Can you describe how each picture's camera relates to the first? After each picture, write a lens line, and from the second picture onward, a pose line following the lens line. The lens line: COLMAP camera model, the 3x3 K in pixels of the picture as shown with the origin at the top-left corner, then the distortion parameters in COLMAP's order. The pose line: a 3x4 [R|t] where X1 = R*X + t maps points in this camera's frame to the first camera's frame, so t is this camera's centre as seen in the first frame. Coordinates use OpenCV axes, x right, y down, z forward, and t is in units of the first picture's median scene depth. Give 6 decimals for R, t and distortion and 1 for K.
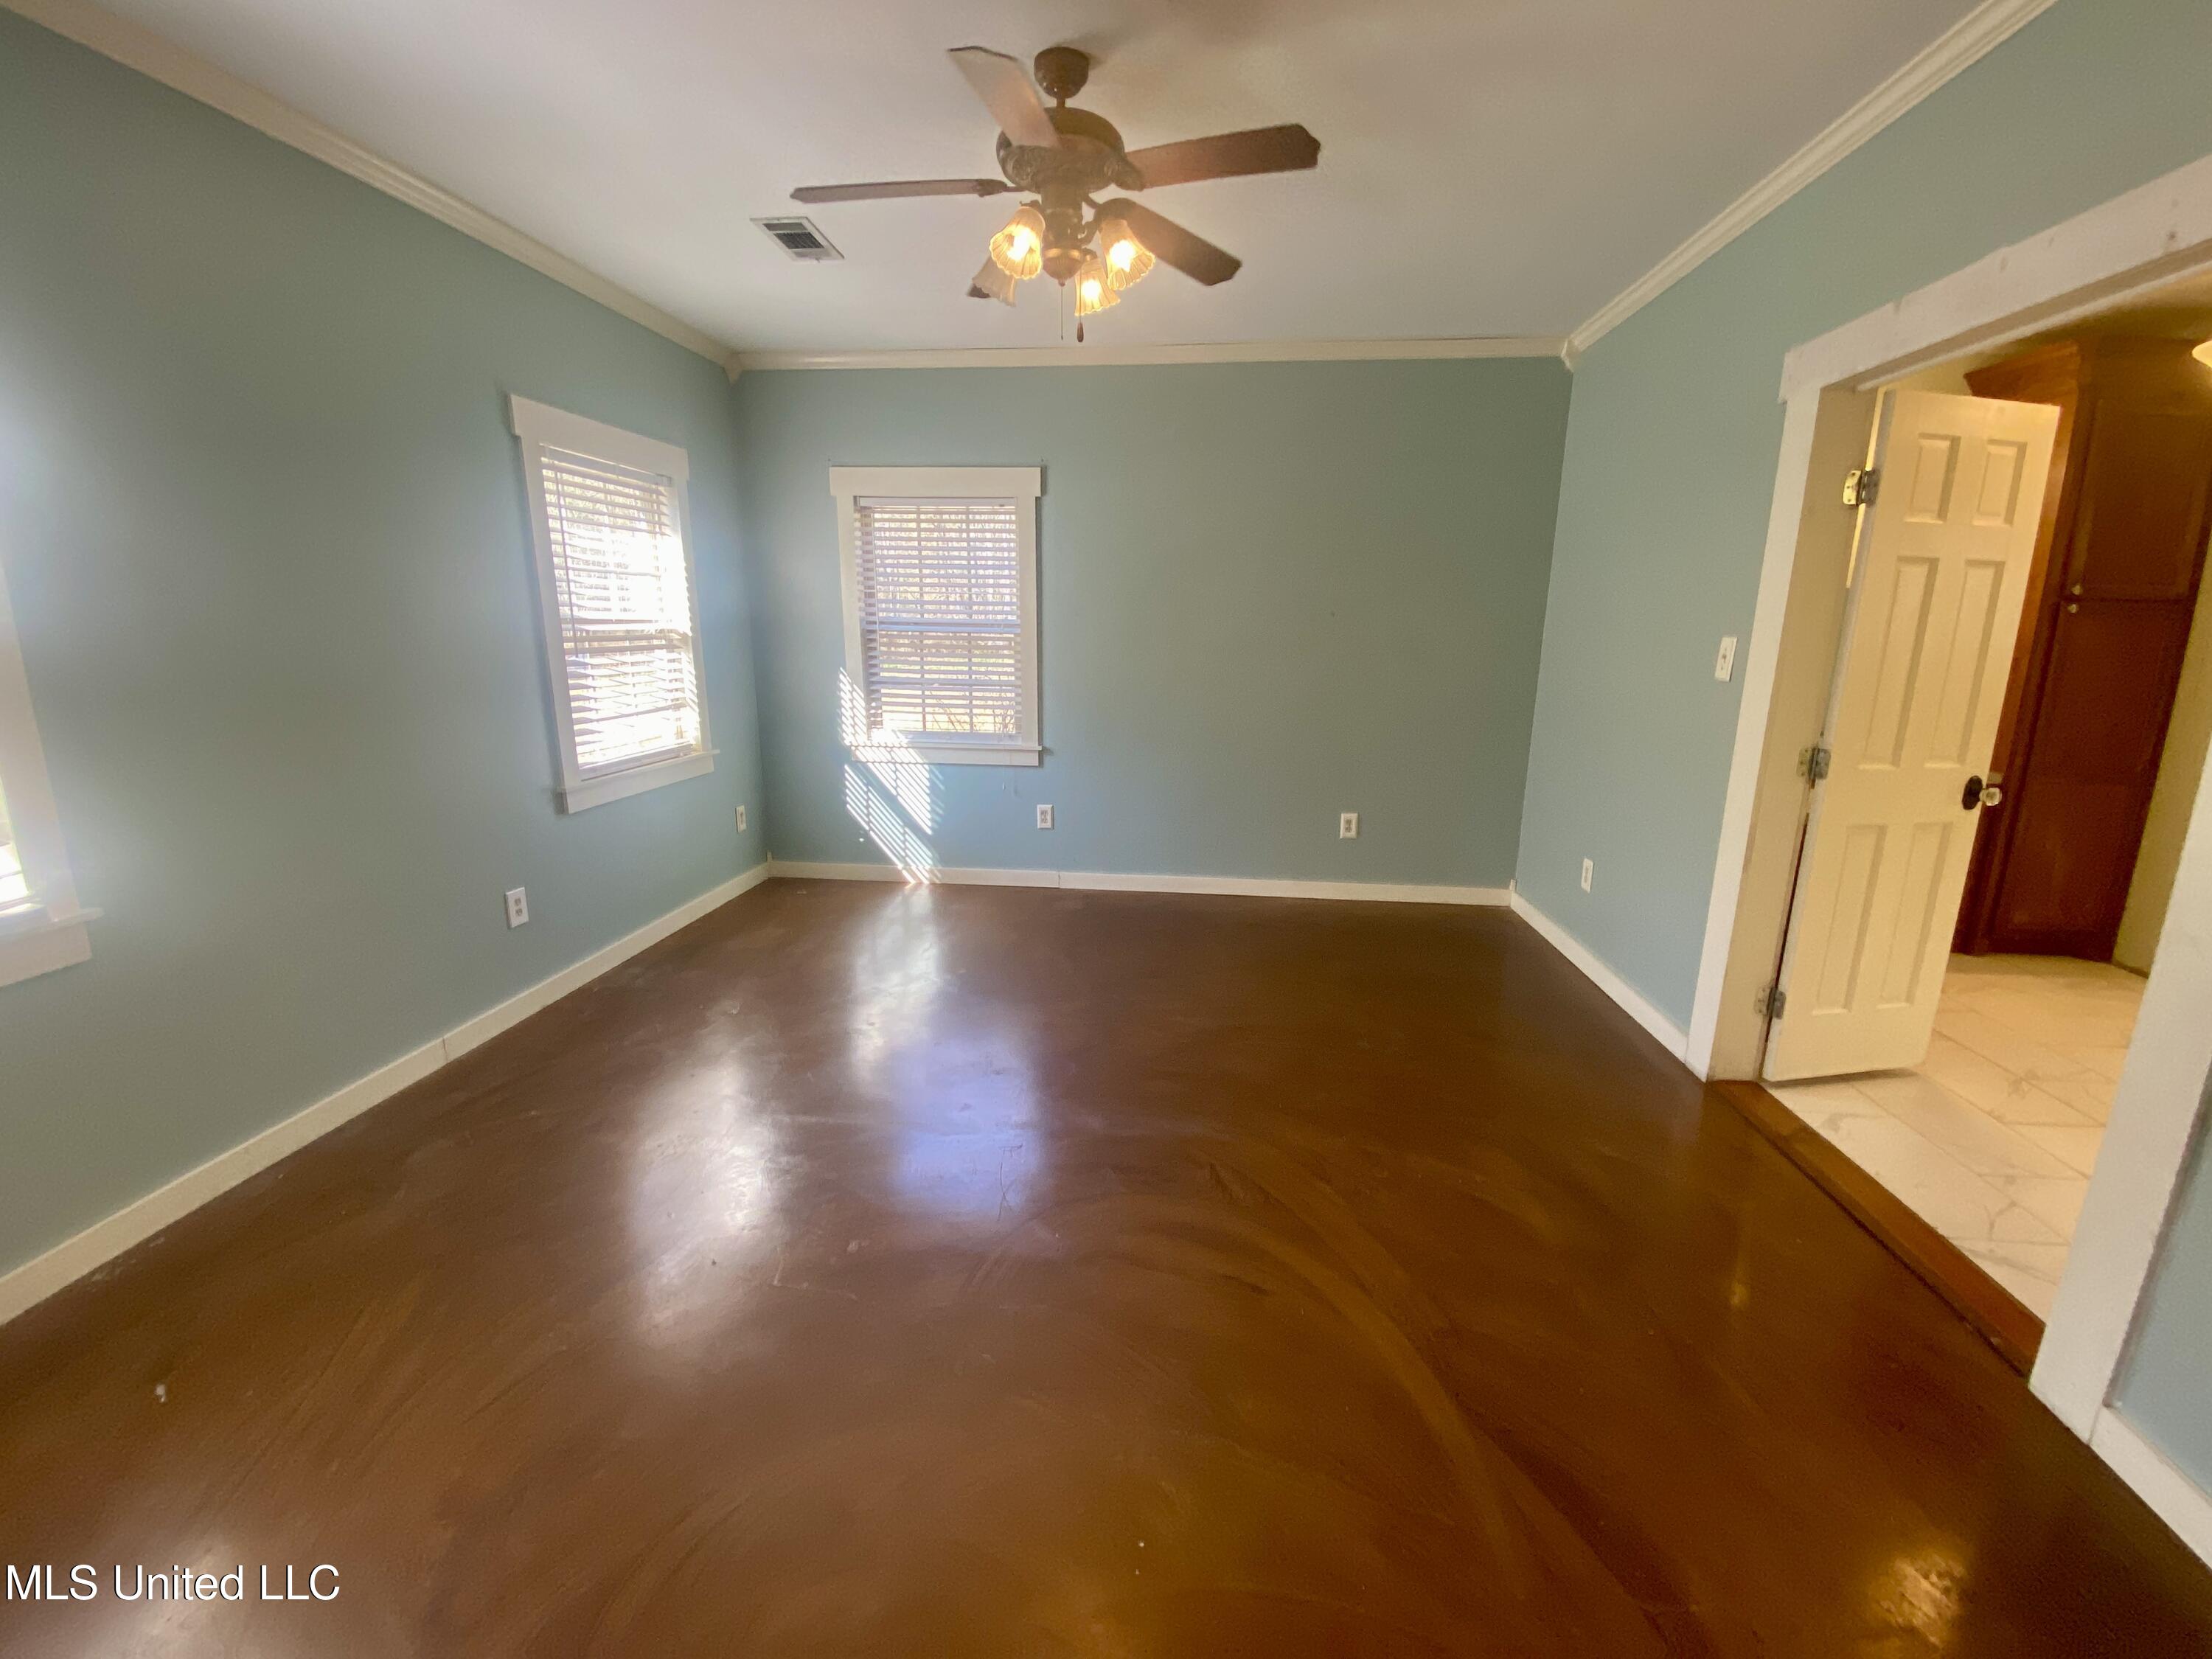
lens RADIAL K [[895.1, 0, 1117.6], [0, 895.1, 837.2], [0, 0, 1]] dist [0.037271, -0.002697]
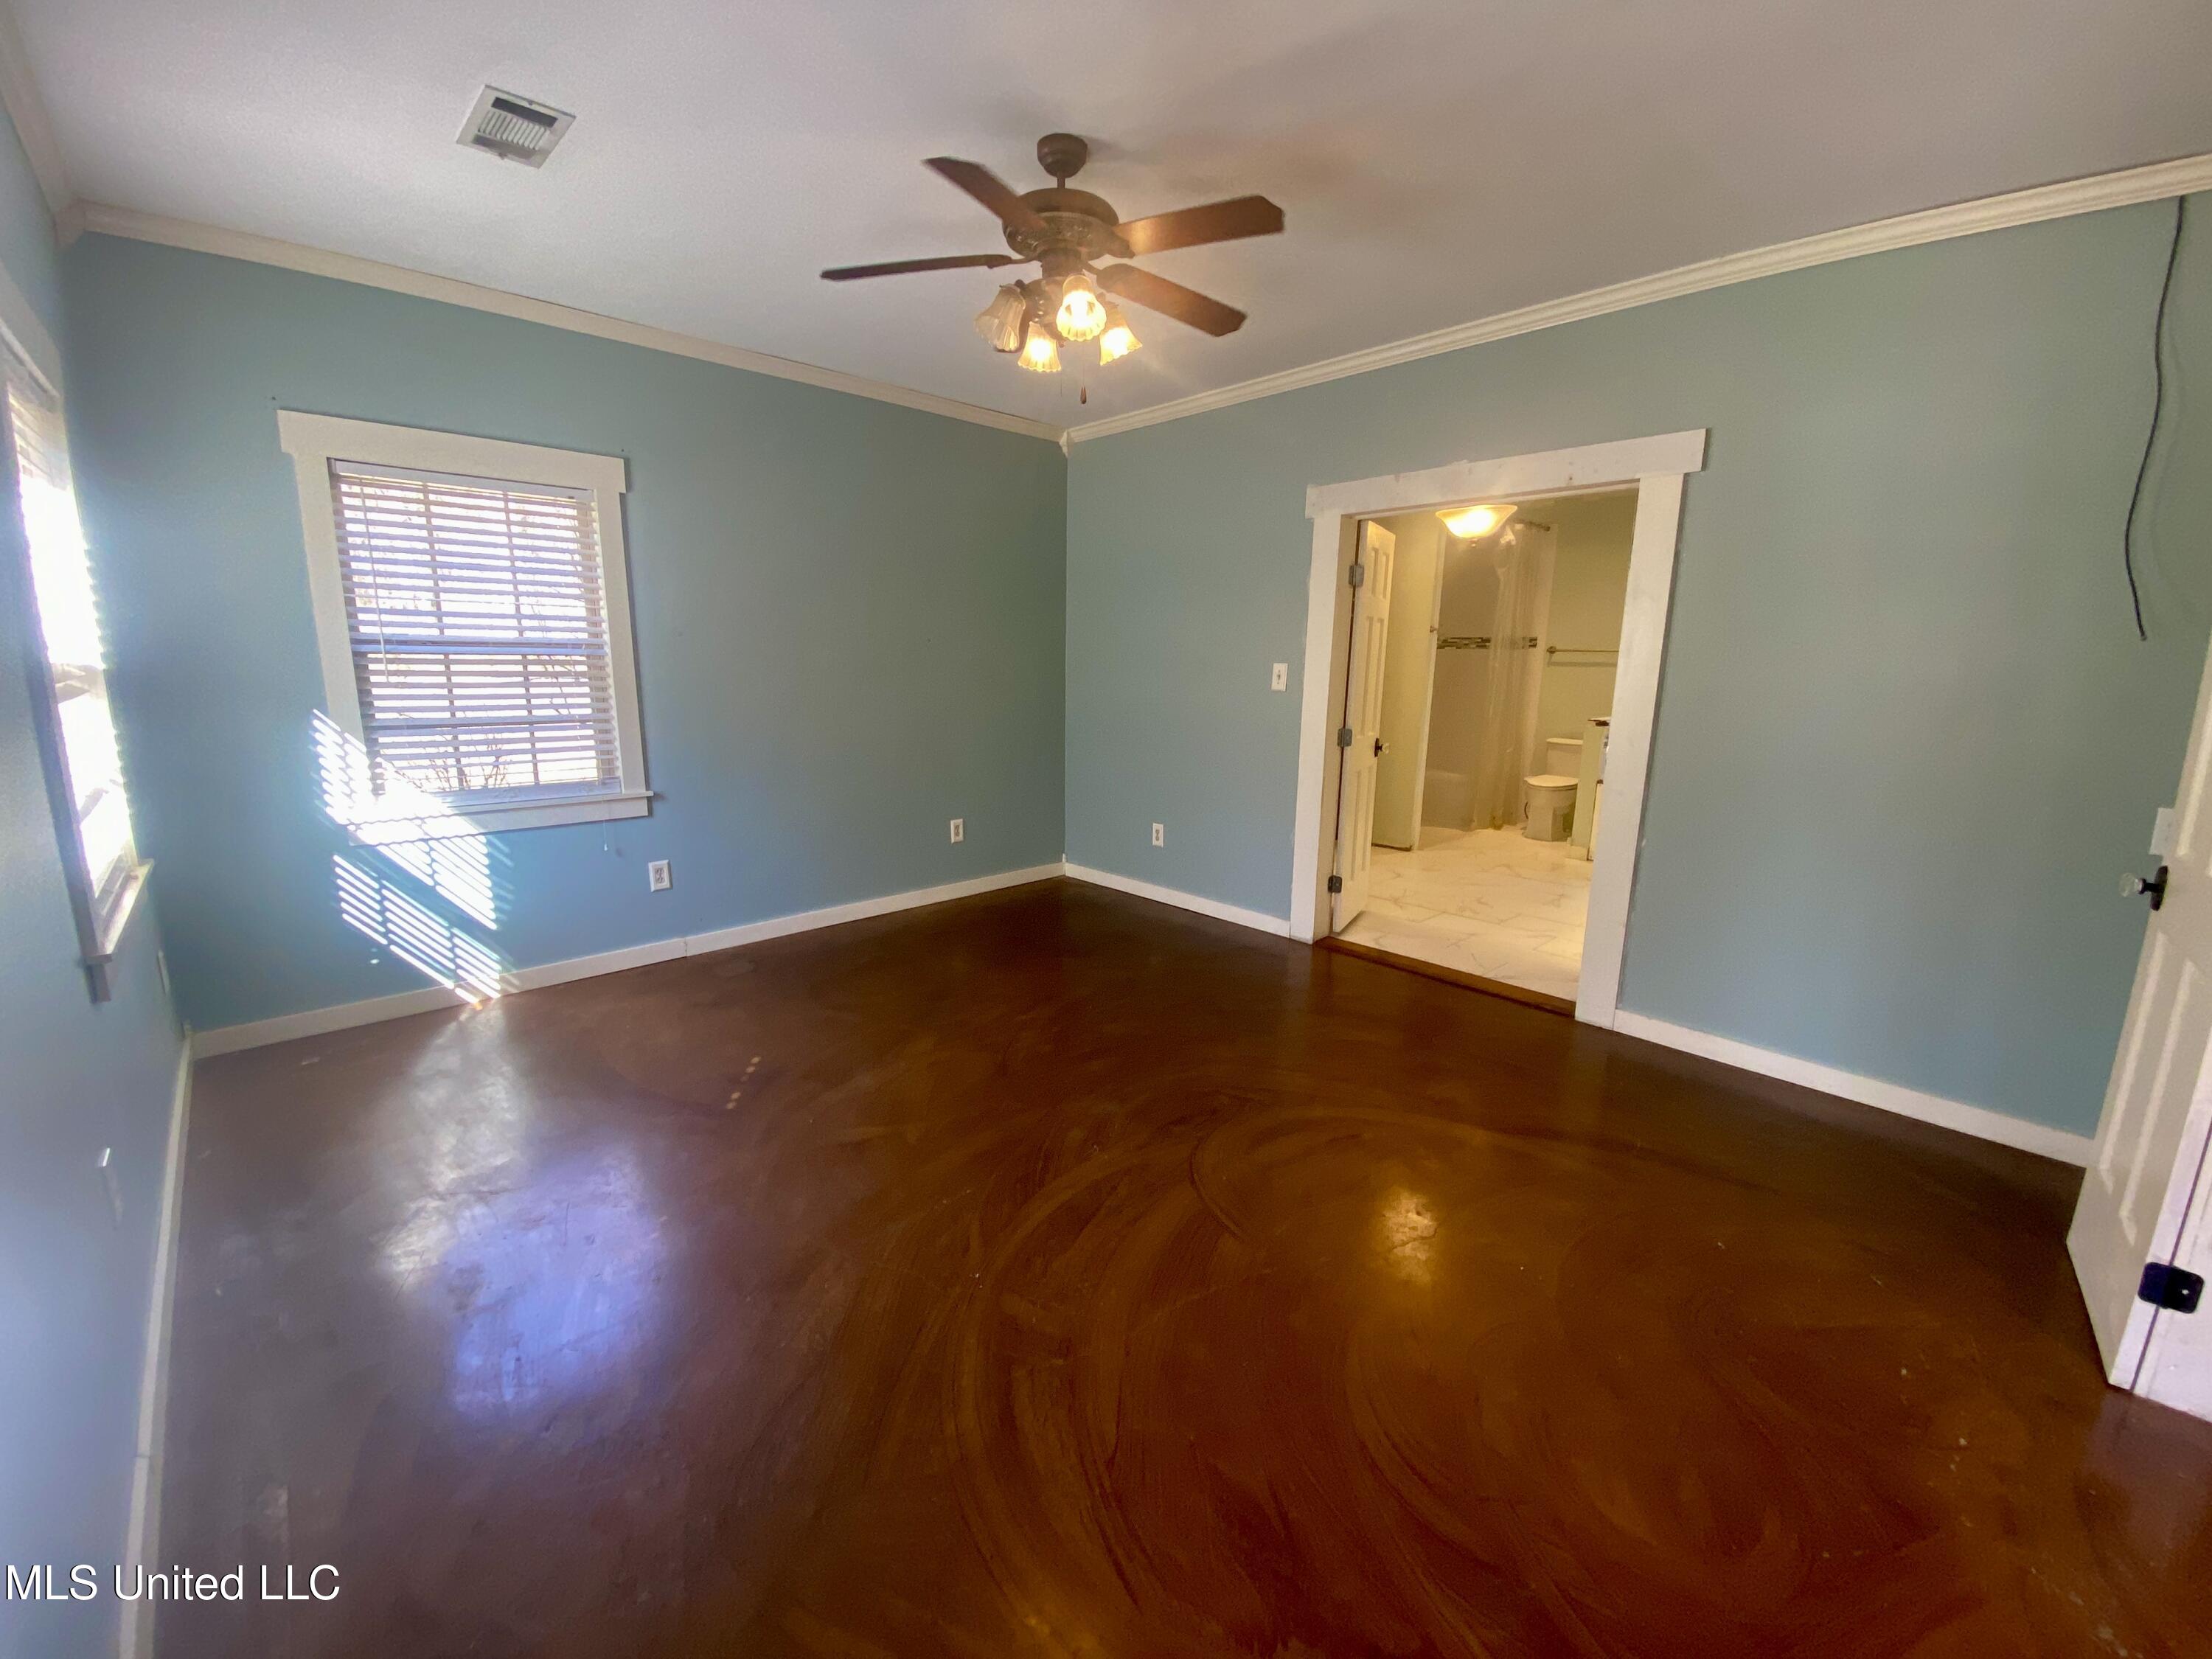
lens RADIAL K [[895.1, 0, 1119.9], [0, 895.1, 814.9], [0, 0, 1]] dist [0.037271, -0.002697]
pose [[0.660145, -0.138420, 0.738274, -0.414105], [0.171150, 0.984738, 0.031593, -0.031884], [-0.731379, 0.105500, 0.673761, 0.121263]]
